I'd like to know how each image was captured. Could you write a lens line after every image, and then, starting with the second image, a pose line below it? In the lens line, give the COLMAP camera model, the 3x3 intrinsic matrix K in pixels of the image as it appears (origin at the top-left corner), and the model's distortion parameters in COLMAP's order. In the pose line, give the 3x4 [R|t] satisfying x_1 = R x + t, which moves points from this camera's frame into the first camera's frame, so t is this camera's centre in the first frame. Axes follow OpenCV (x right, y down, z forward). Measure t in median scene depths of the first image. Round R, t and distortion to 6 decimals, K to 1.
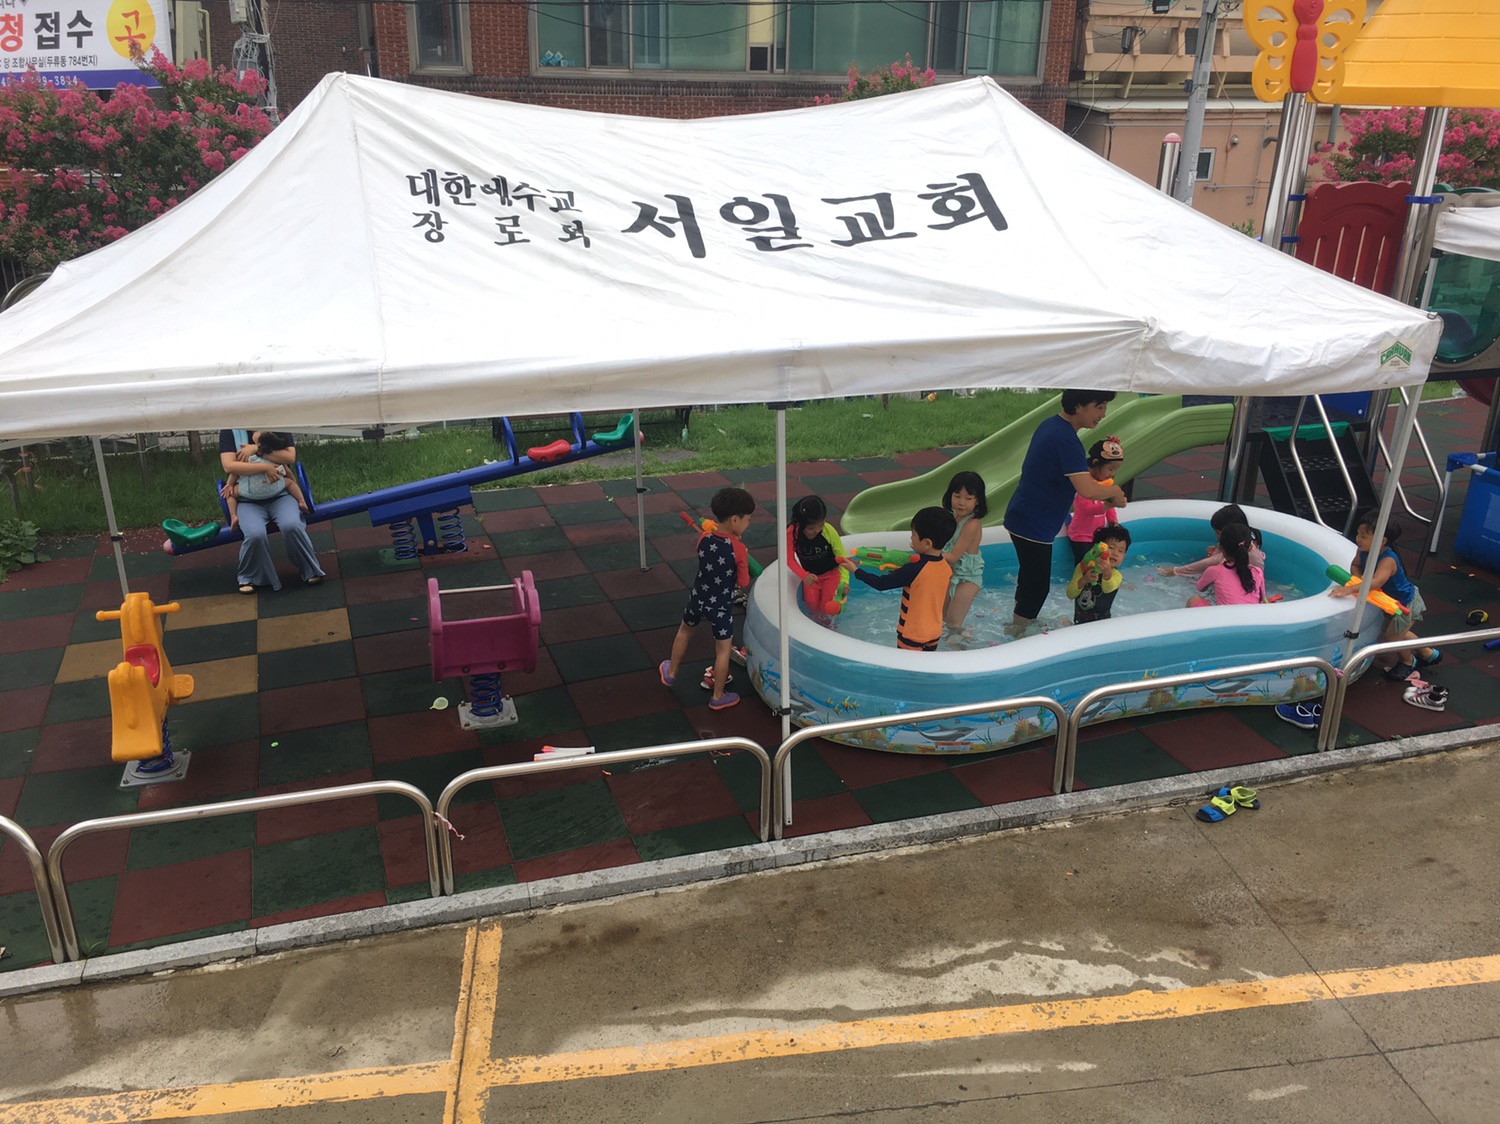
lens RADIAL K [[1270.8, 0, 749.6], [0, 1270.8, 566.8], [0, 0, 1]] dist [0.073181, -0.092621]
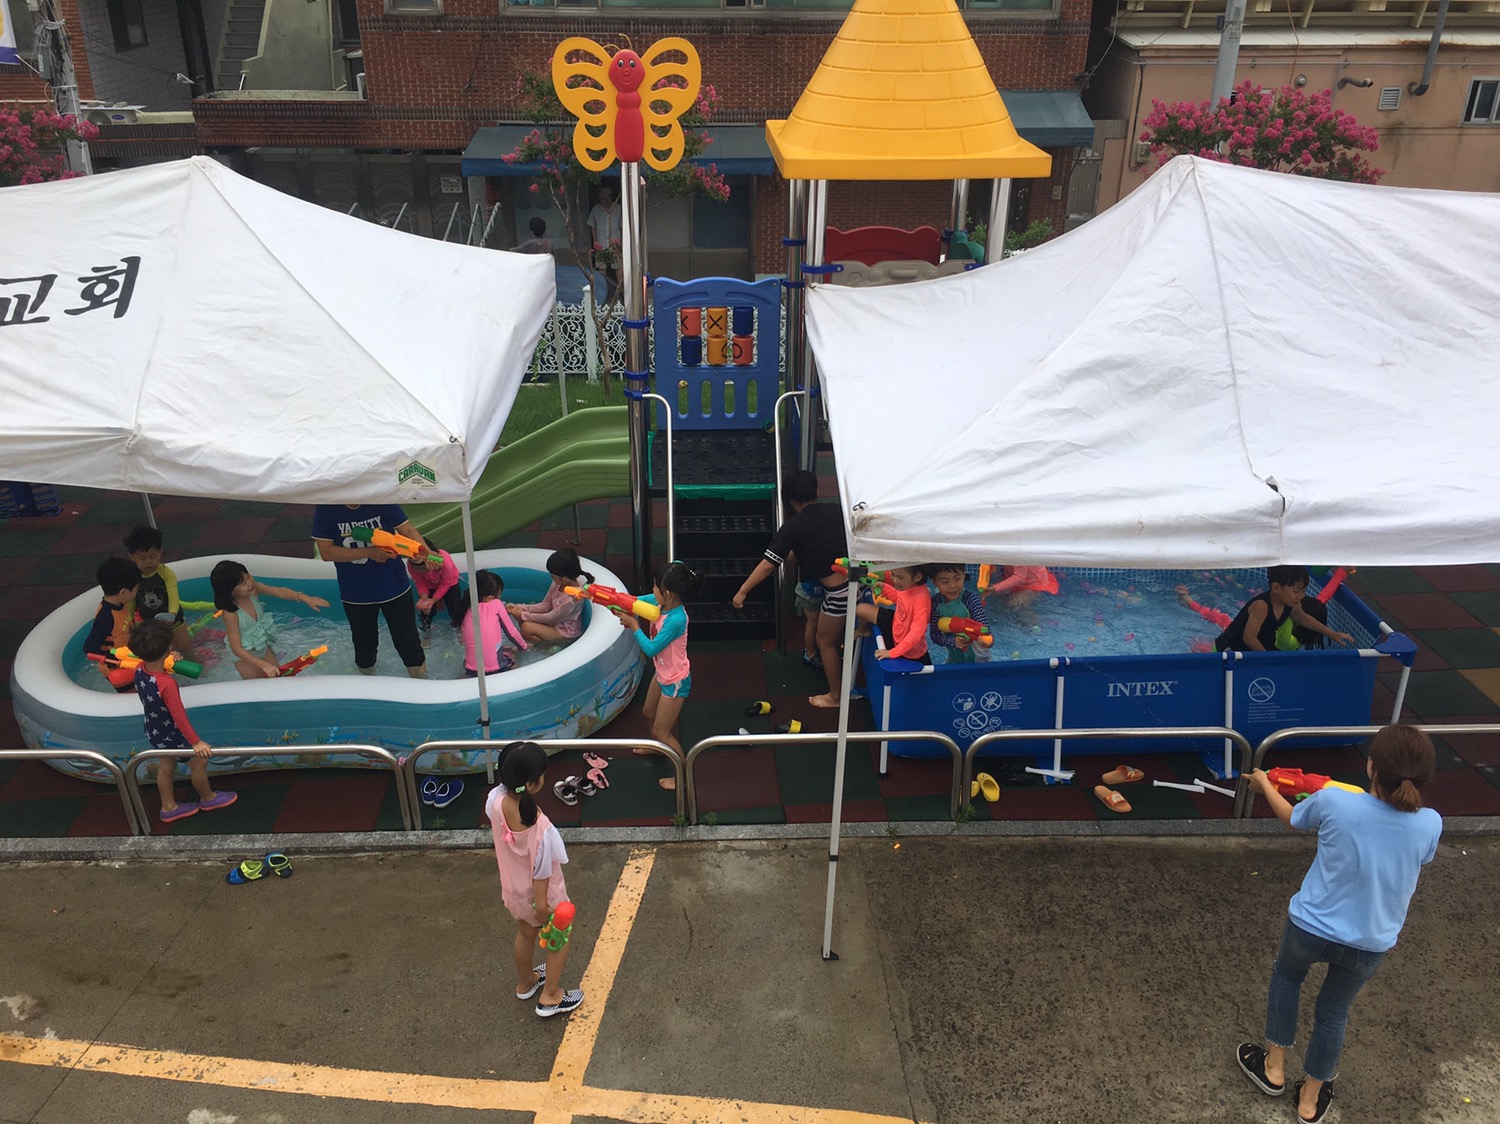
lens RADIAL K [[1281.6, 0, 746.8], [0, 1281.6, 552.1], [0, 0, 1]] dist [0.083121, -0.111966]
pose [[0.961954, 0.111327, -0.249502, 1.005243], [-0.090570, 0.991517, 0.093222, -0.218732], [0.257764, -0.067078, 0.963877, 0.066772]]
